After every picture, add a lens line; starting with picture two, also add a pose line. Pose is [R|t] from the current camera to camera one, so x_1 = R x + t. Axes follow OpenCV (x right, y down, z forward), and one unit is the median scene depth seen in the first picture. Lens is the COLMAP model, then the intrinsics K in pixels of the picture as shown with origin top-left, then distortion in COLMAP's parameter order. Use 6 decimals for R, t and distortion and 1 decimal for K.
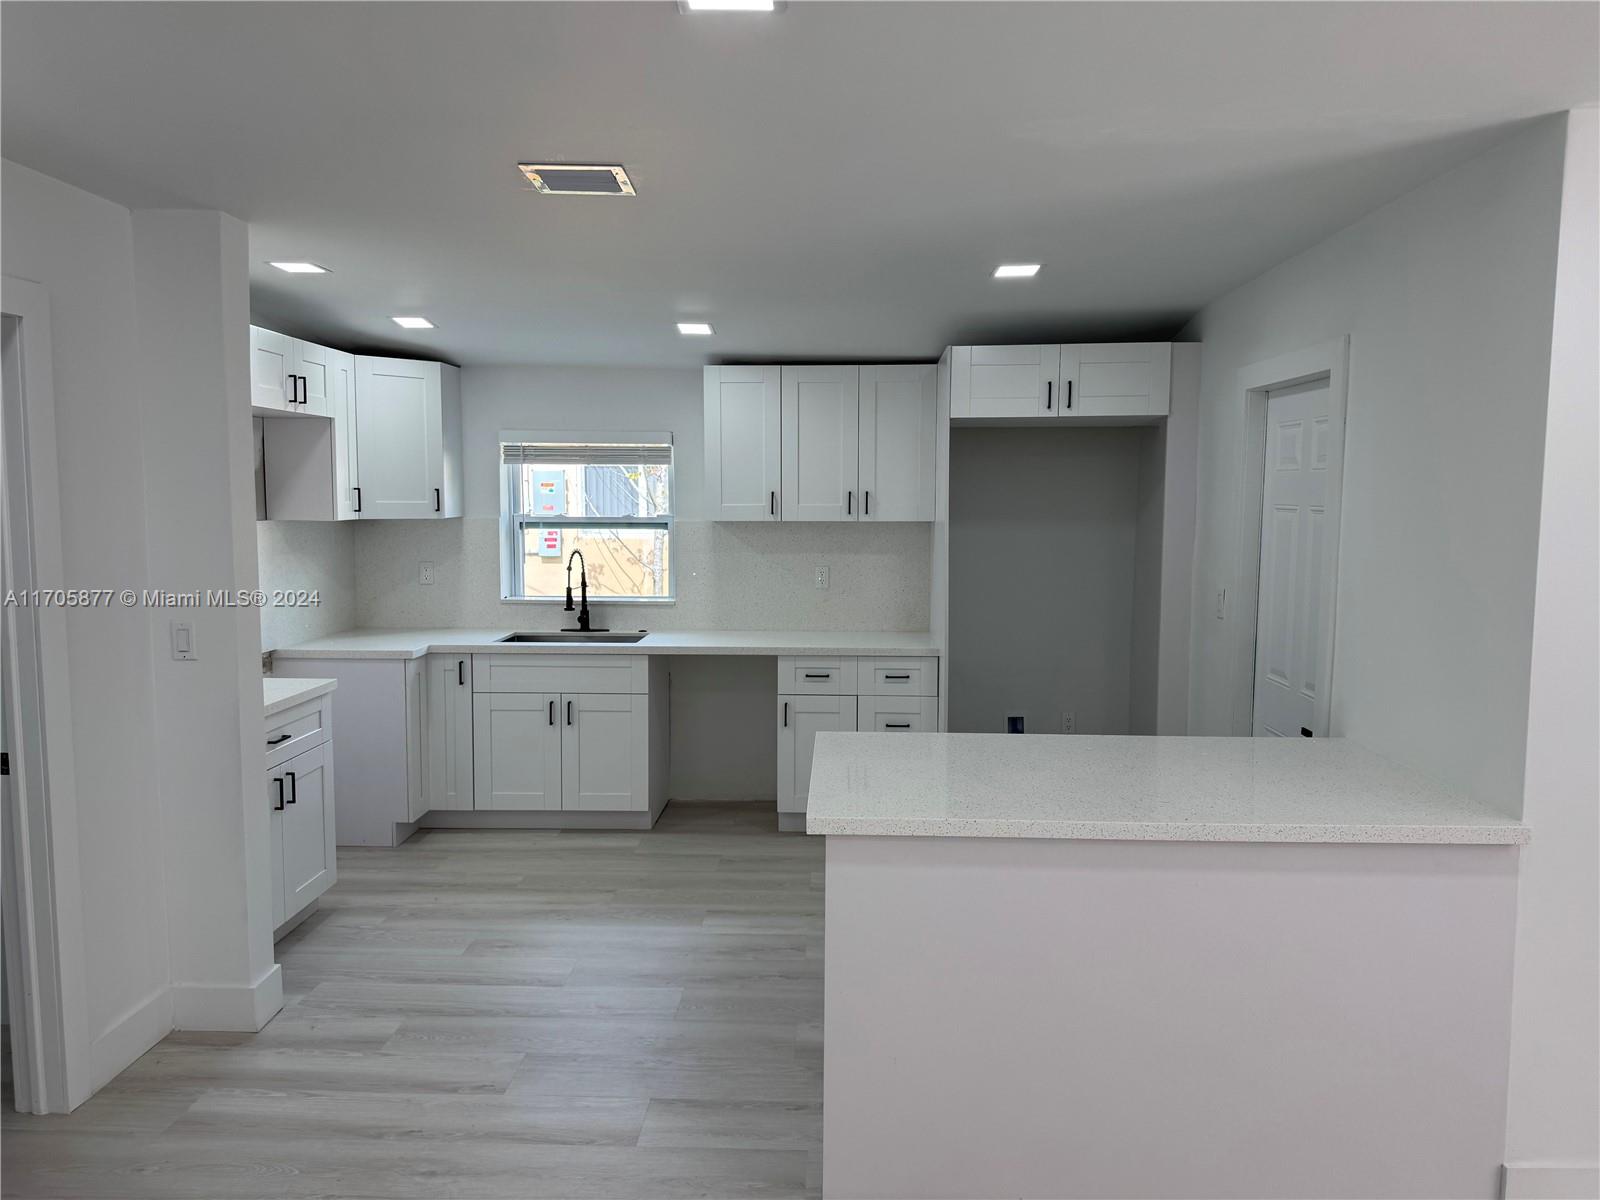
lens RADIAL K [[1150.8, 0, 800.0], [0, 1150.8, 600.0], [0, 0, 1]] dist [0.225544, -0.350446]
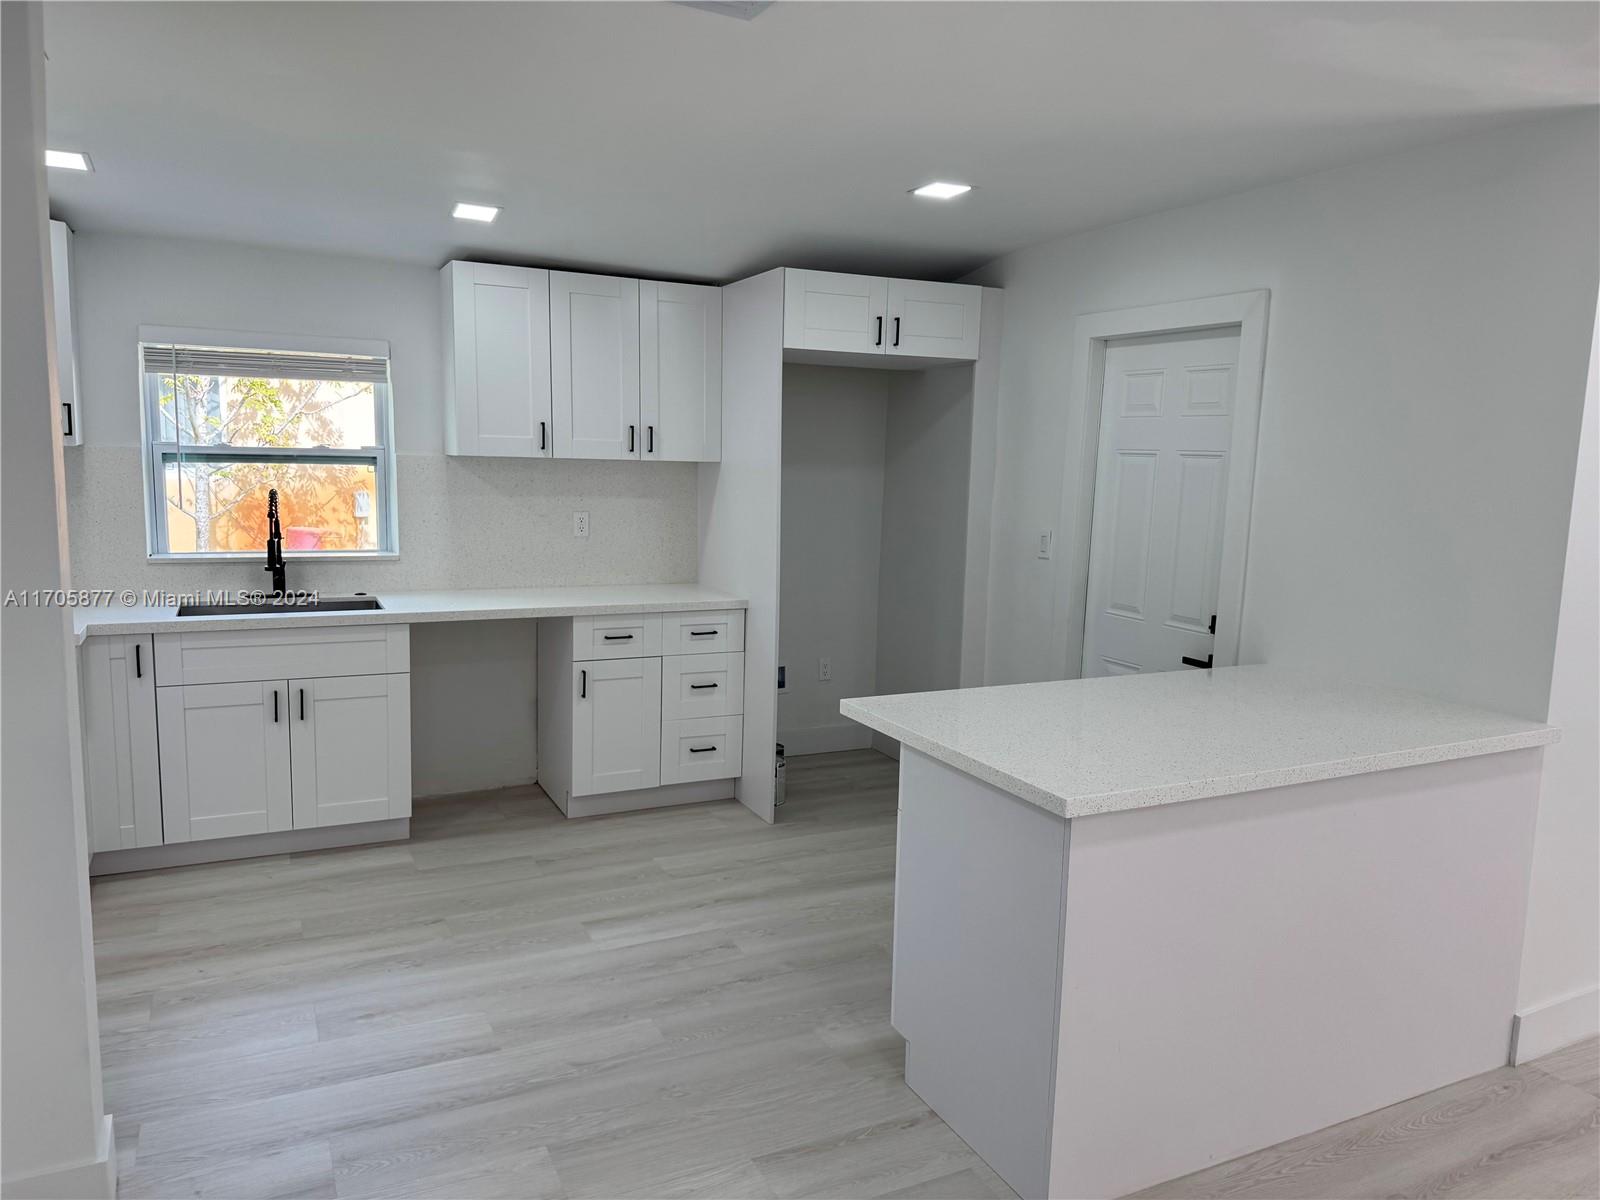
lens RADIAL K [[1150.8, 0, 800.0], [0, 1150.8, 600.0], [0, 0, 1]] dist [0.225544, -0.350446]
pose [[0.881539, -0.043214, 0.470129, -0.270299], [0.021789, 0.998465, 0.050923, -0.003905], [-0.471607, -0.034647, 0.881128, 0.158210]]
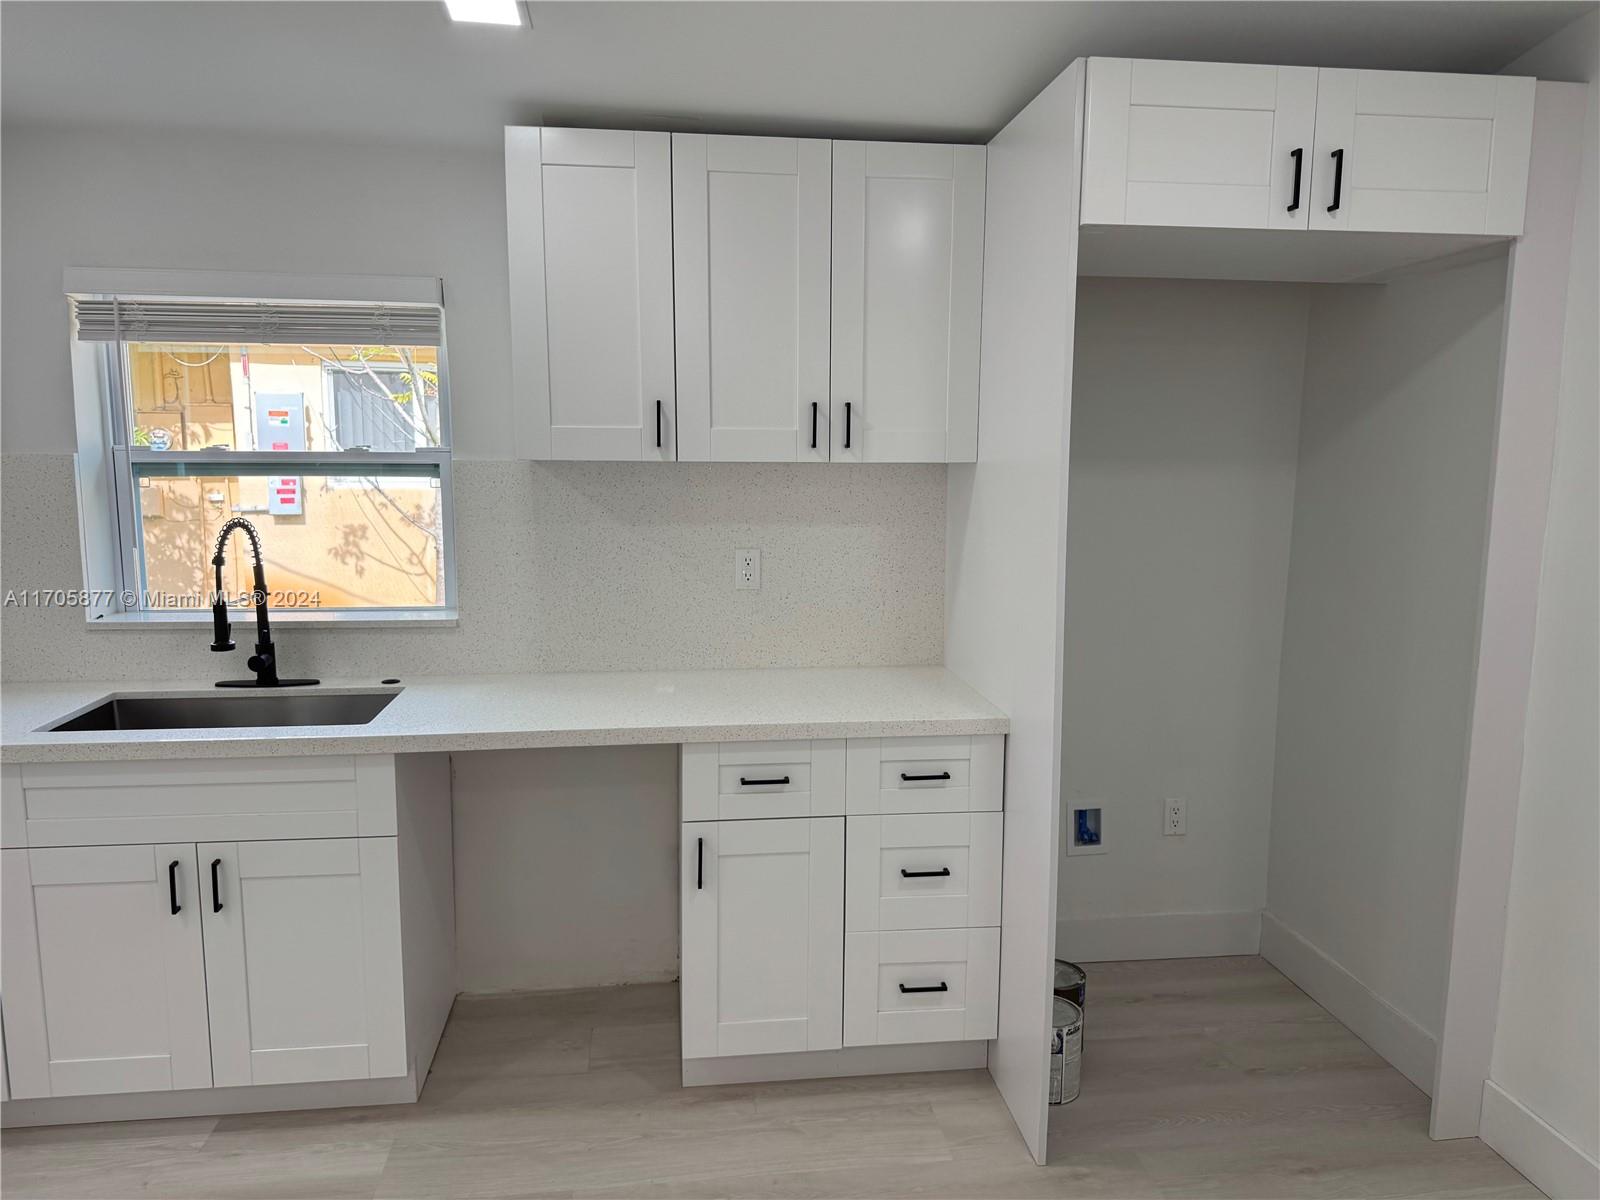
lens RADIAL K [[1143.5, 0, 810.6], [0, 1143.5, 604.5], [0, 0, 1]] dist [0.117523, -0.159551]
pose [[0.984971, -0.019019, 0.171672, -0.046416], [0.010618, 0.998707, 0.049720, -0.031619], [-0.172396, -0.047150, 0.983899, 0.514775]]
